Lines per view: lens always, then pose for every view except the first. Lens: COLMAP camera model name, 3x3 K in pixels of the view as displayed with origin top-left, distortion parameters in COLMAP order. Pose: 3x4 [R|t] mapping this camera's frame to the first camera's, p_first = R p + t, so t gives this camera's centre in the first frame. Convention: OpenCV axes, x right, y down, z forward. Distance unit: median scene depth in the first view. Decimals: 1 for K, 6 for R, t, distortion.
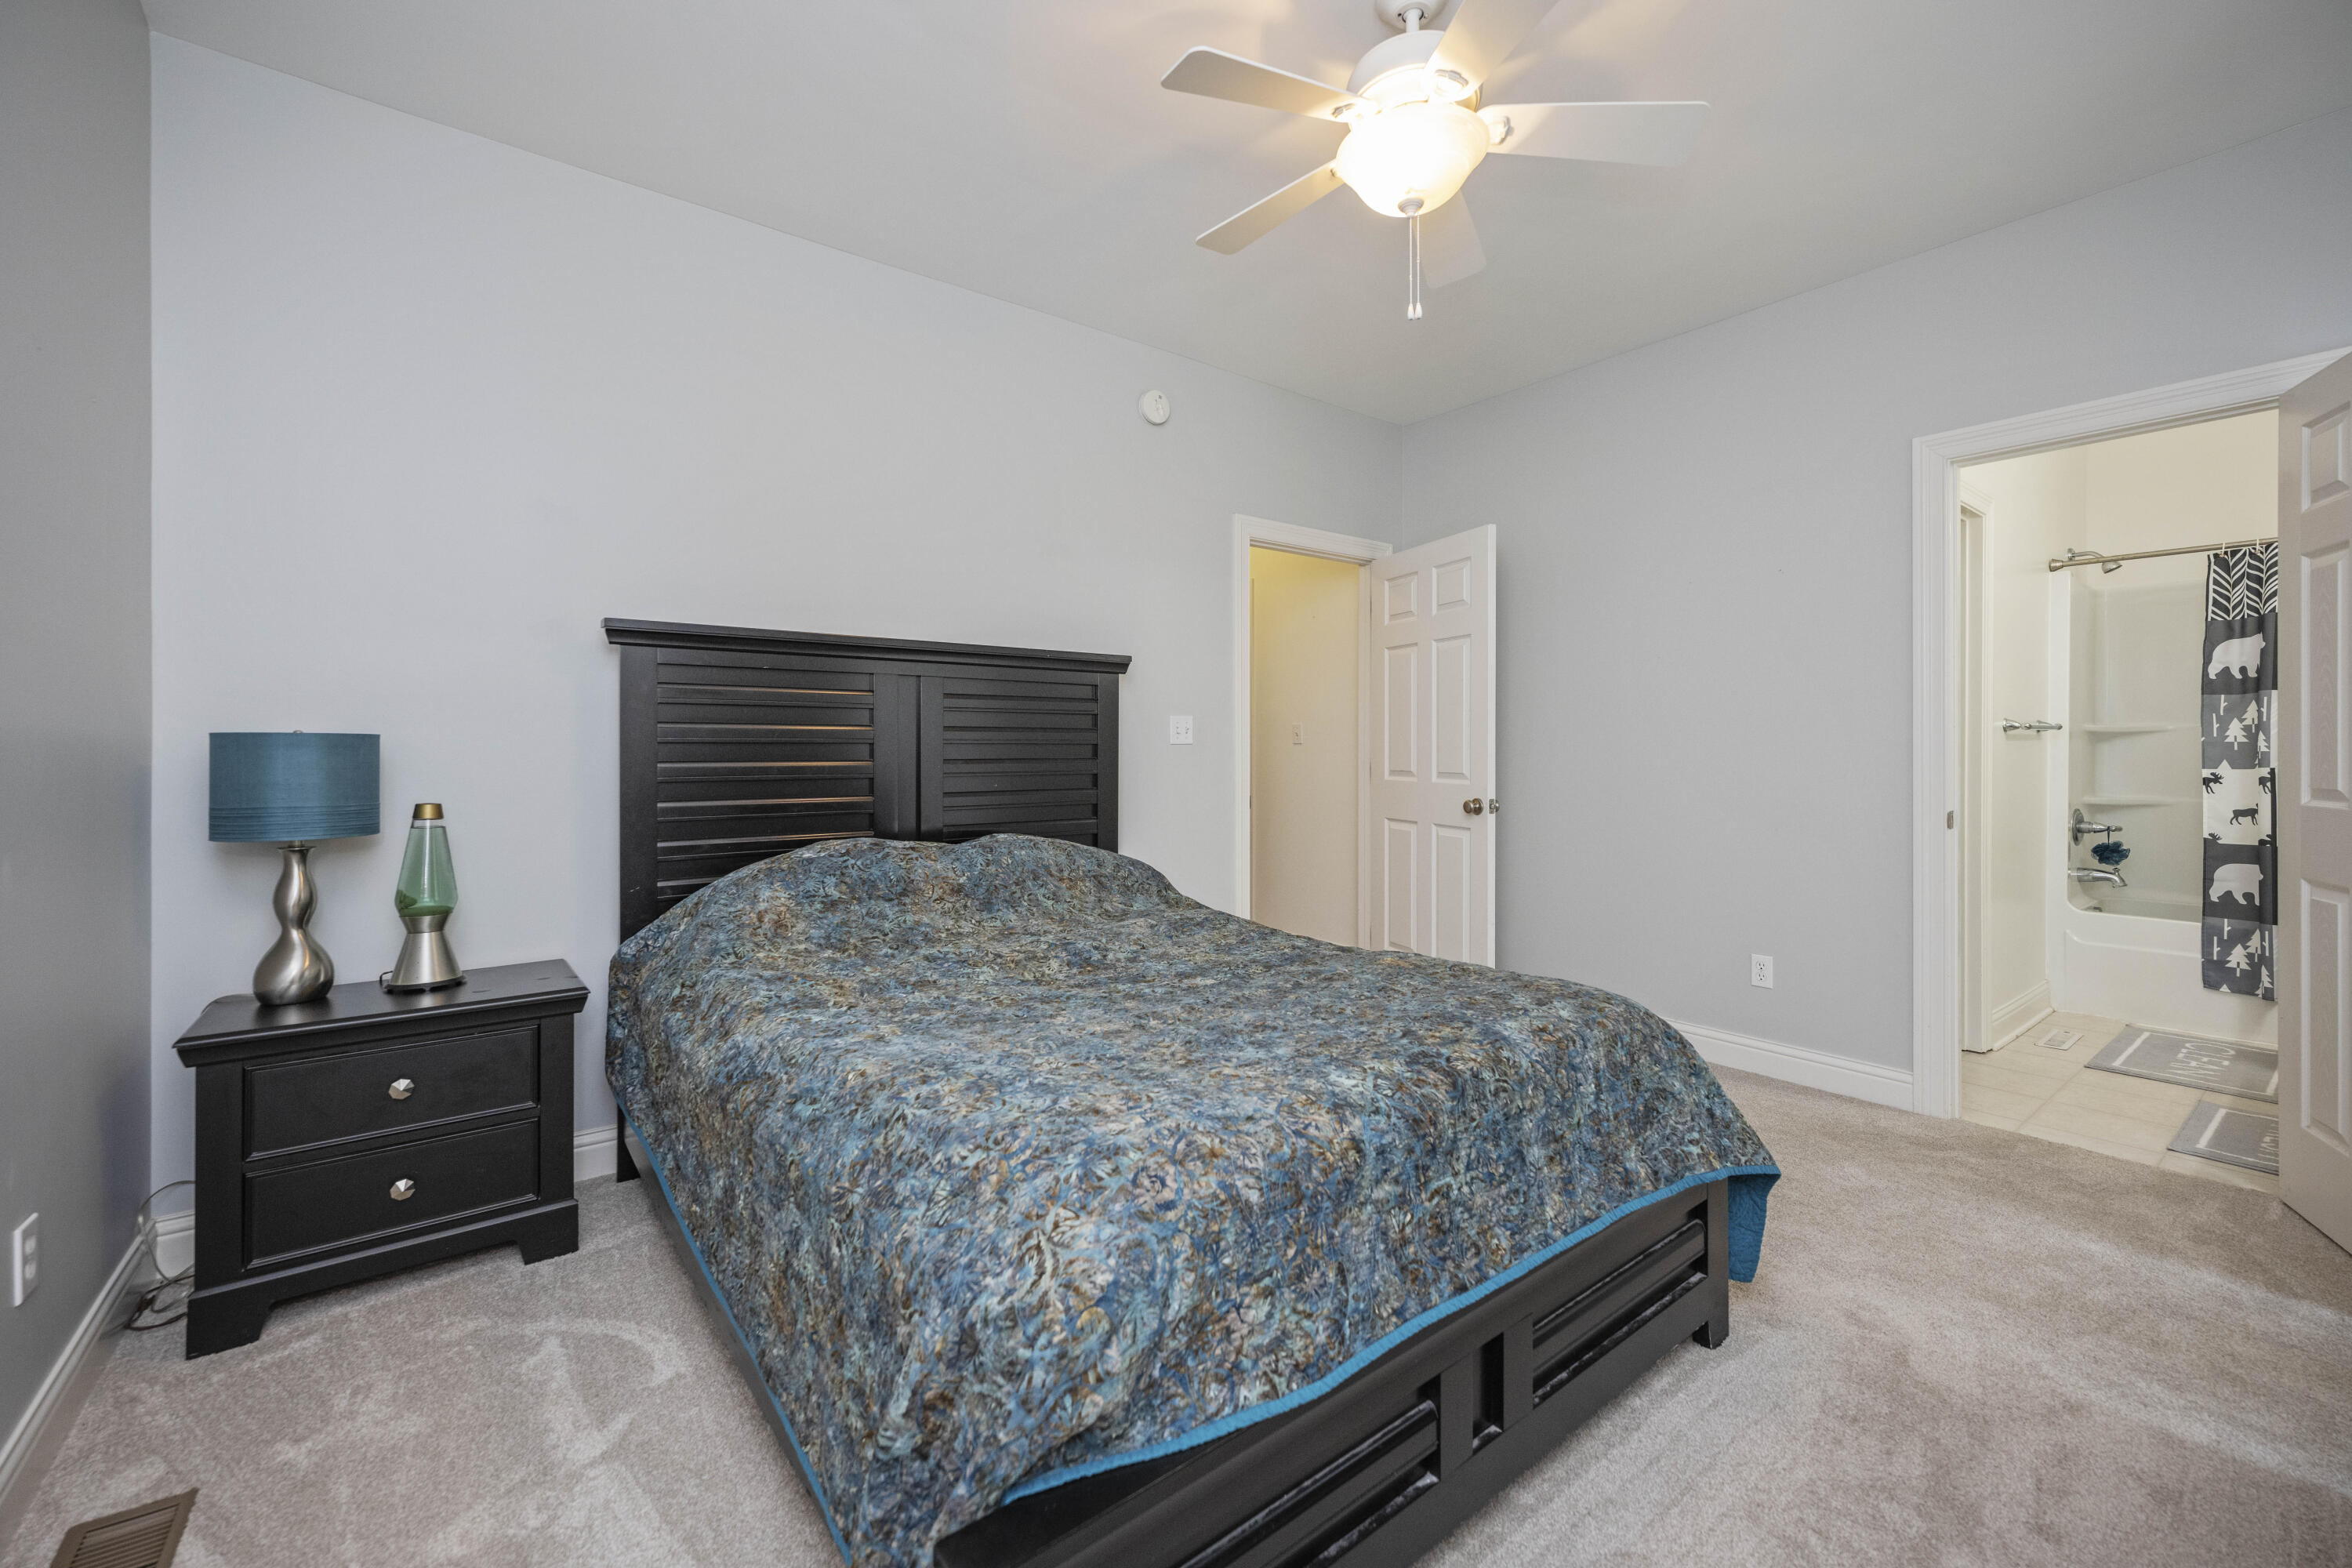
lens RADIAL K [[953.2, 0, 1171.6], [0, 953.2, 752.9], [0, 0, 1]] dist [0.002189, -0.000265]
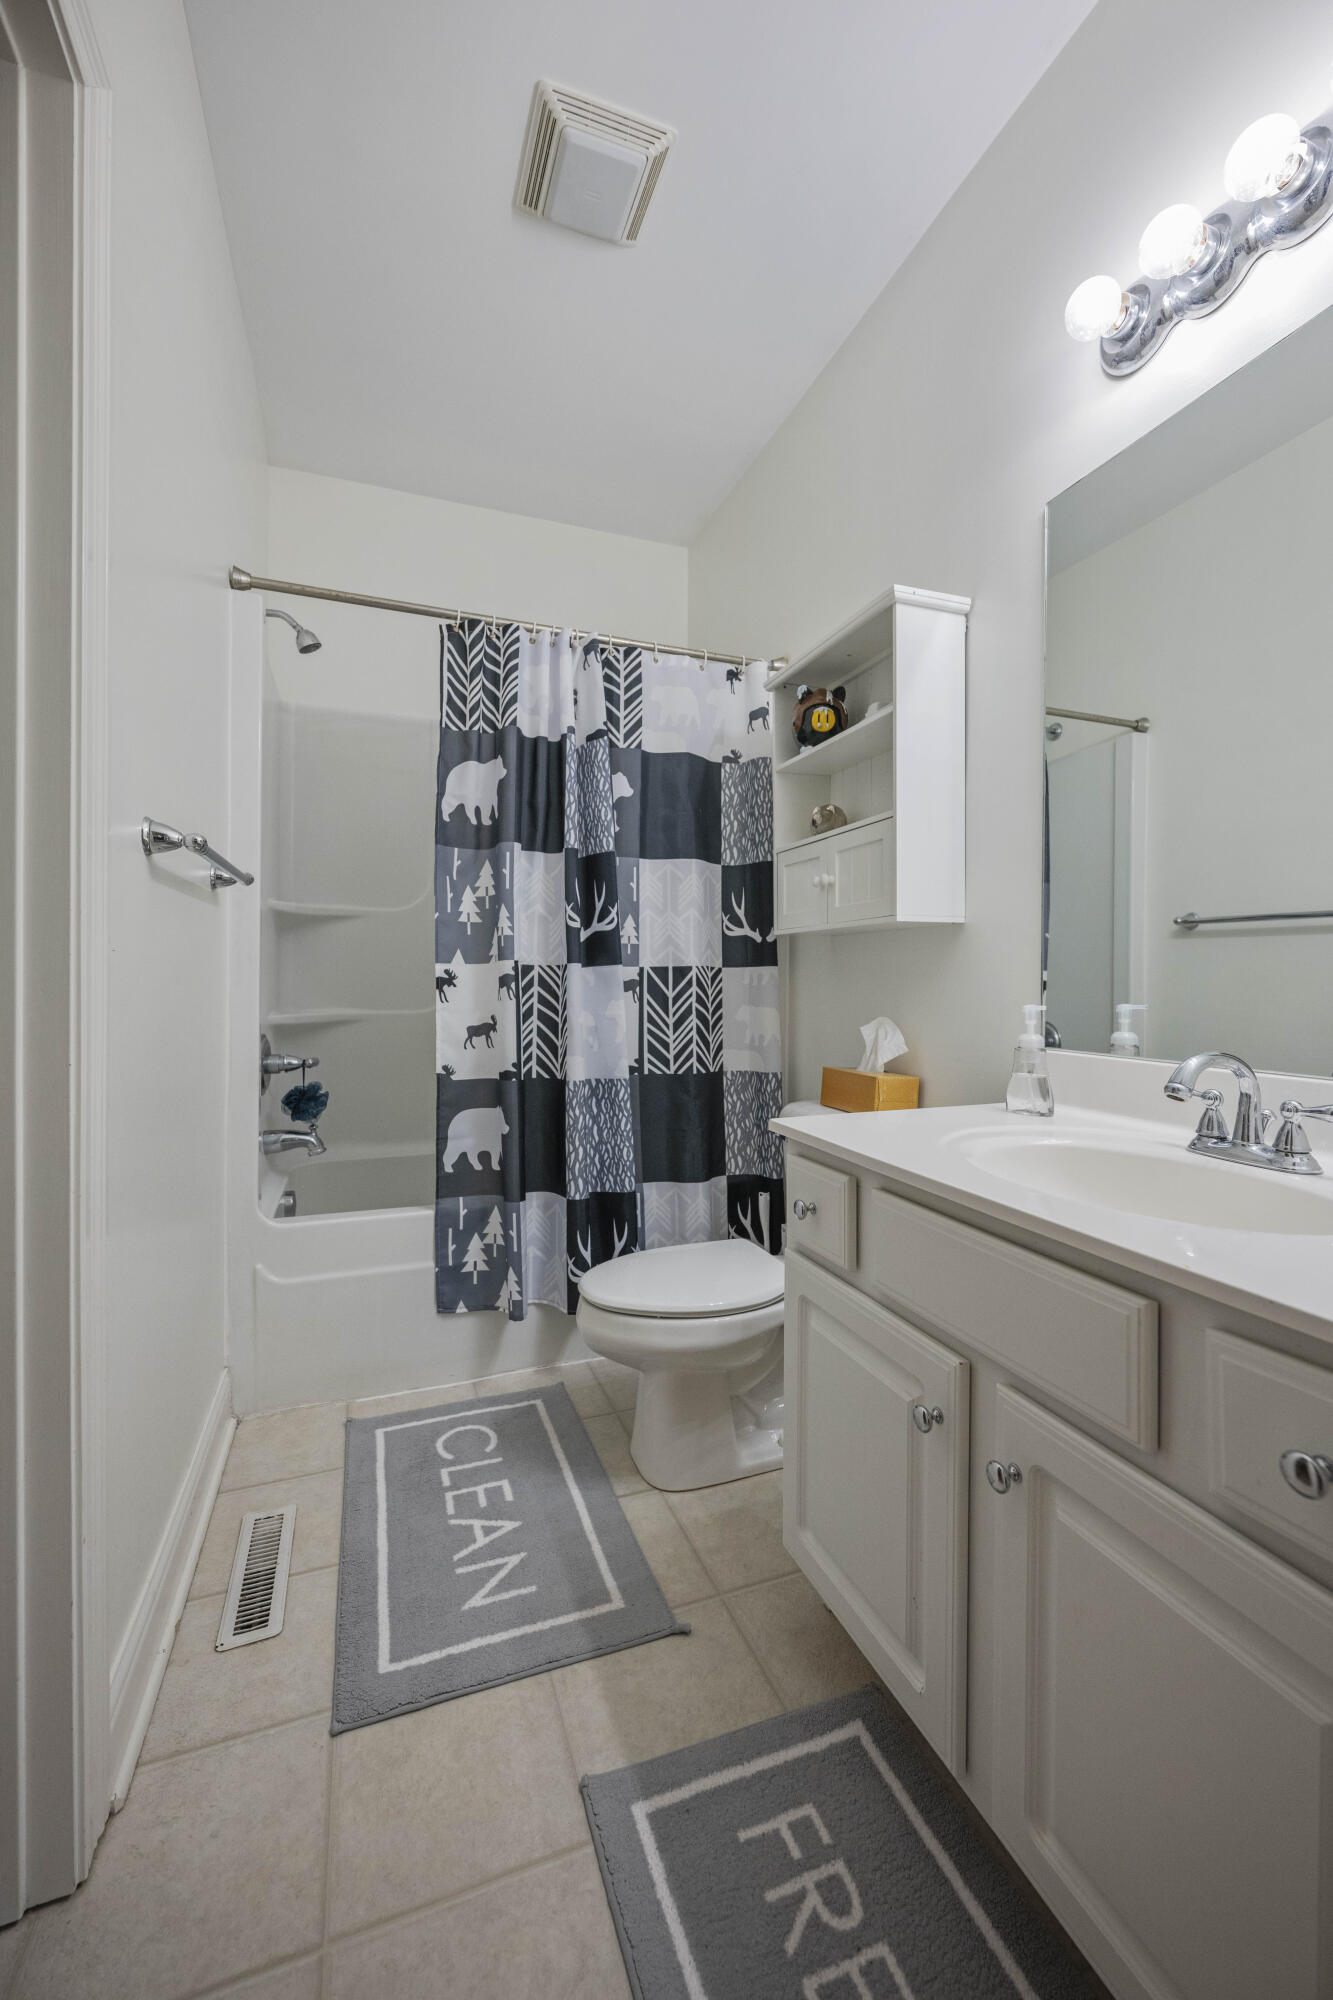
lens RADIAL K [[810.5, 0, 668.5], [0, 810.5, 992.7], [0, 0, 1]] dist [0.002189, -0.000265]
pose [[0.304290, -0.002337, 0.952576, 0.628038], [-0.003005, 0.999990, 0.003413, 0.034386], [-0.952575, -0.003901, 0.304280, 0.702243]]
